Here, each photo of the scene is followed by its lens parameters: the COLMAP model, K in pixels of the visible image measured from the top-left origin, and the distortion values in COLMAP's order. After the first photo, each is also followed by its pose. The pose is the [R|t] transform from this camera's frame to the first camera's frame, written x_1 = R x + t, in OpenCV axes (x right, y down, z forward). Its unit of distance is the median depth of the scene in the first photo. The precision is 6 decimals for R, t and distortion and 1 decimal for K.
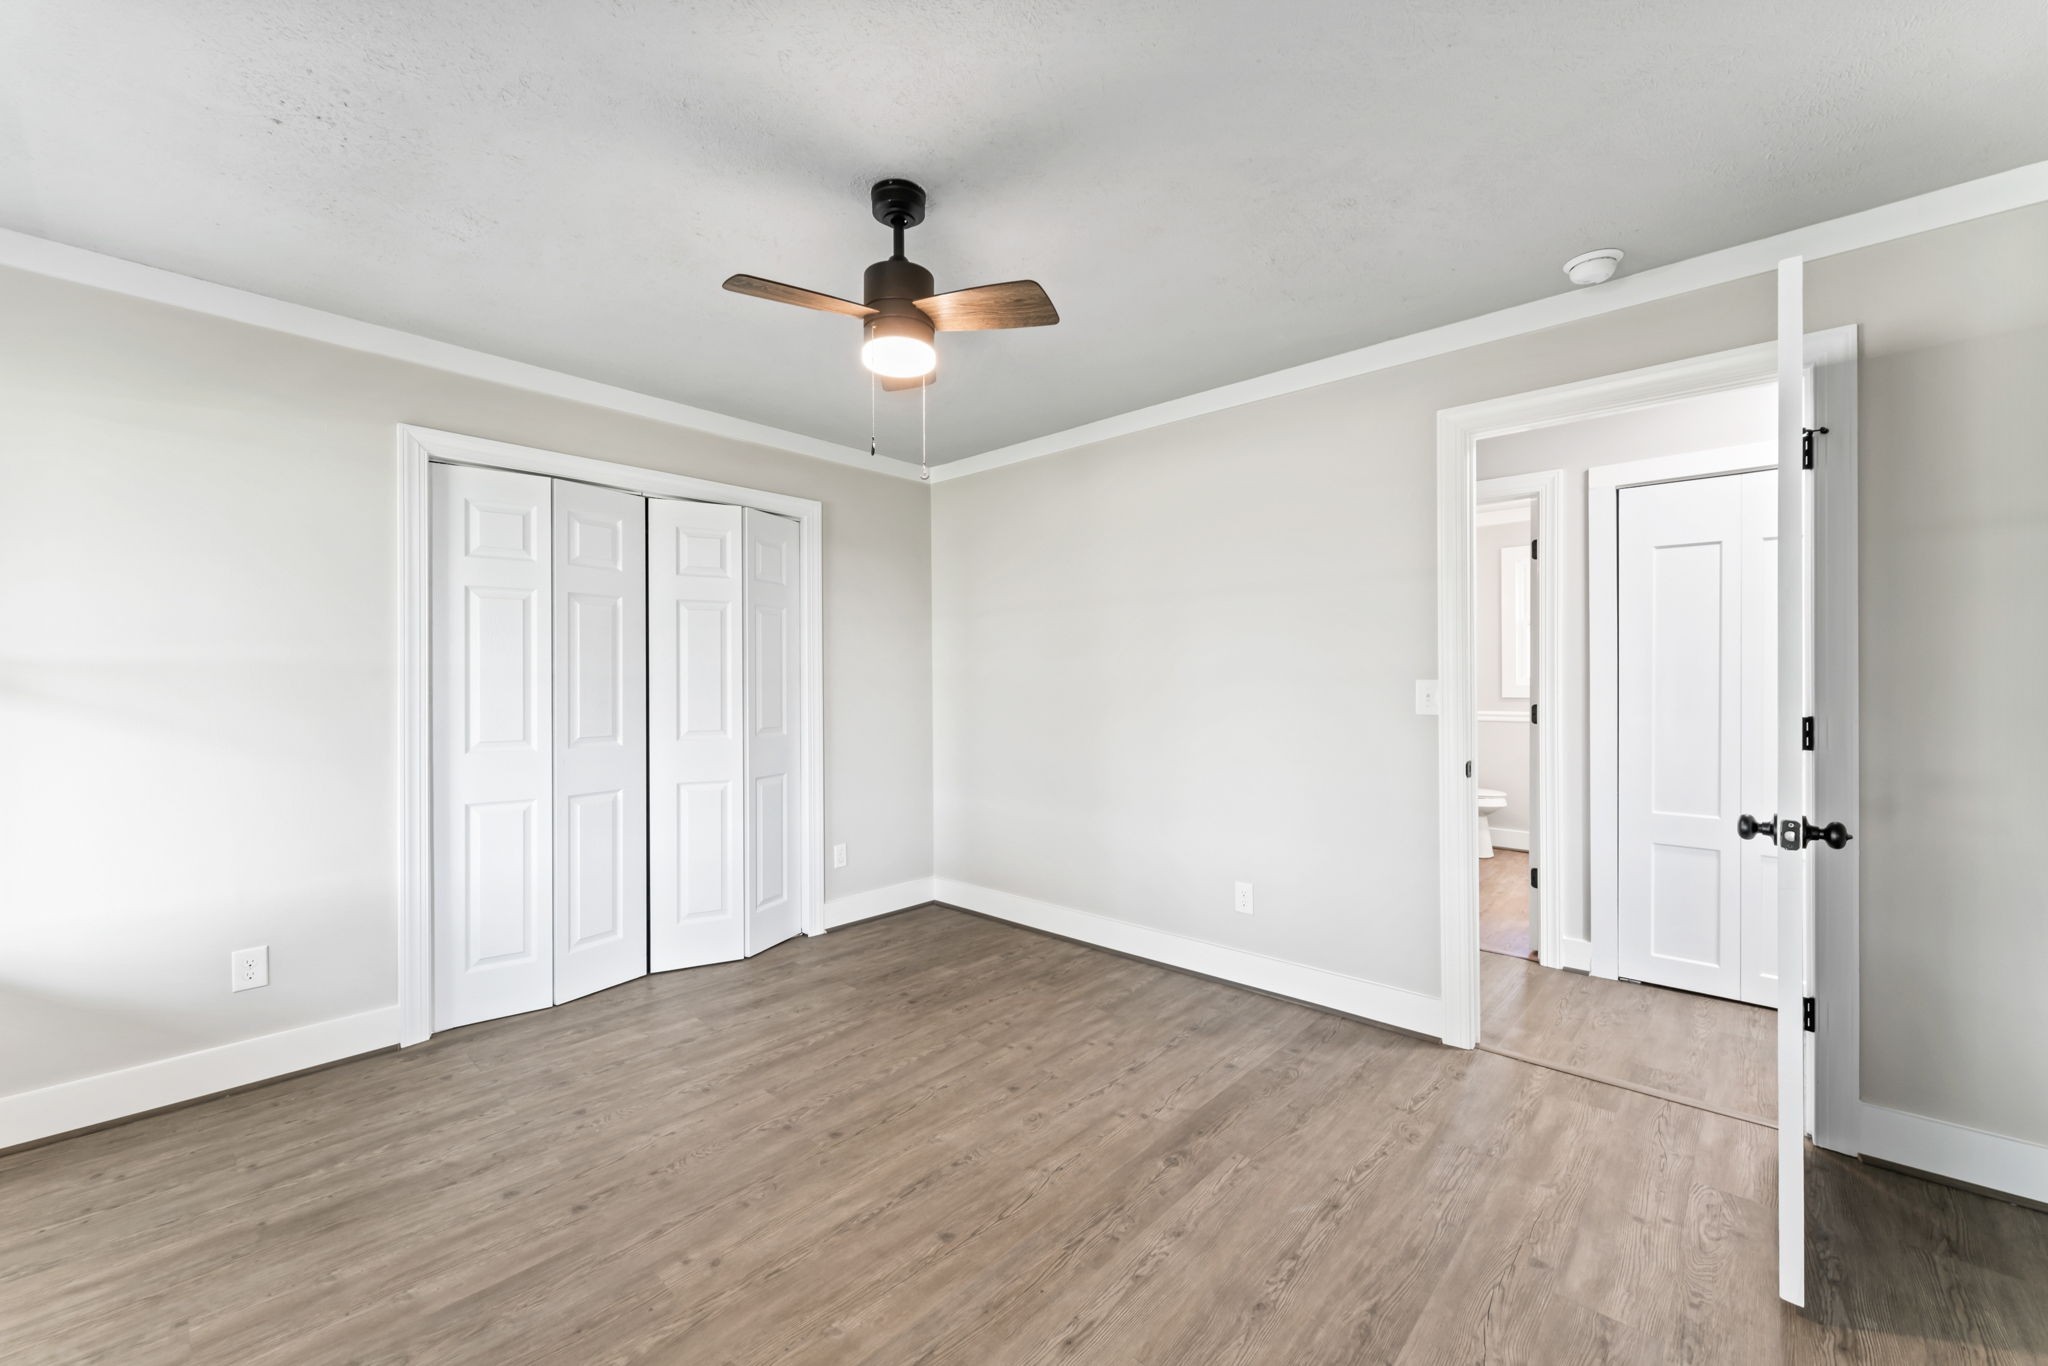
lens RADIAL K [[873.0, 0, 1024.5], [0, 873.0, 677.7], [0, 0, 1]] dist [-0.001393, -0.000177]
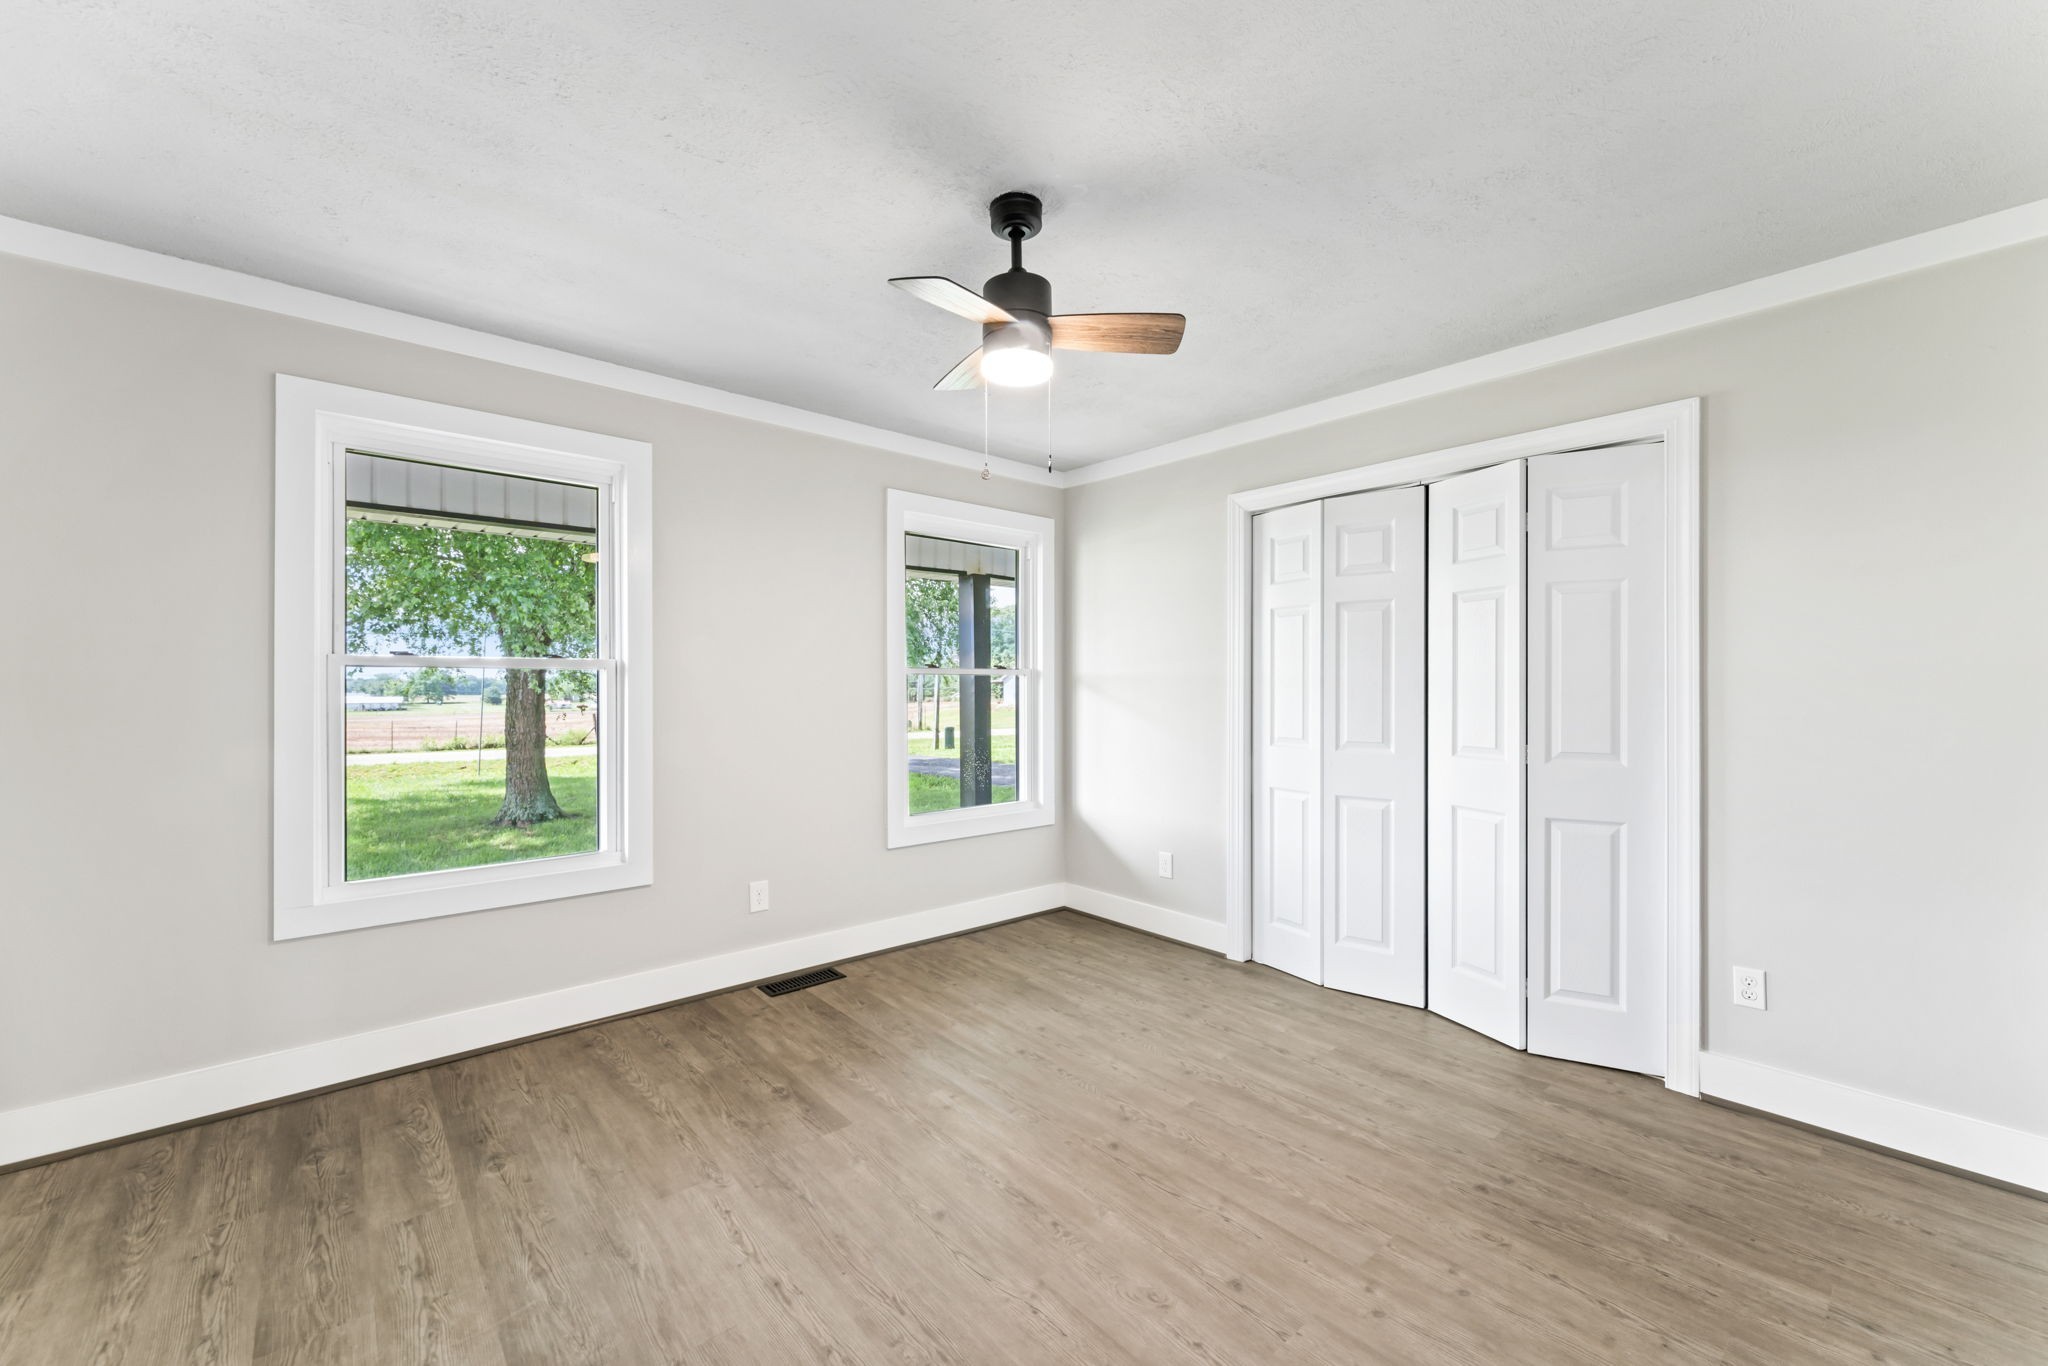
lens RADIAL K [[873.0, 0, 1025.3], [0, 873.0, 690.2], [0, 0, 1]] dist [-0.001393, -0.000177]
pose [[-0.183257, 0.005667, -0.983049, 0.649042], [0.002296, 0.999983, 0.005336, 0.001556], [0.983062, -0.001279, -0.183267, 0.912039]]
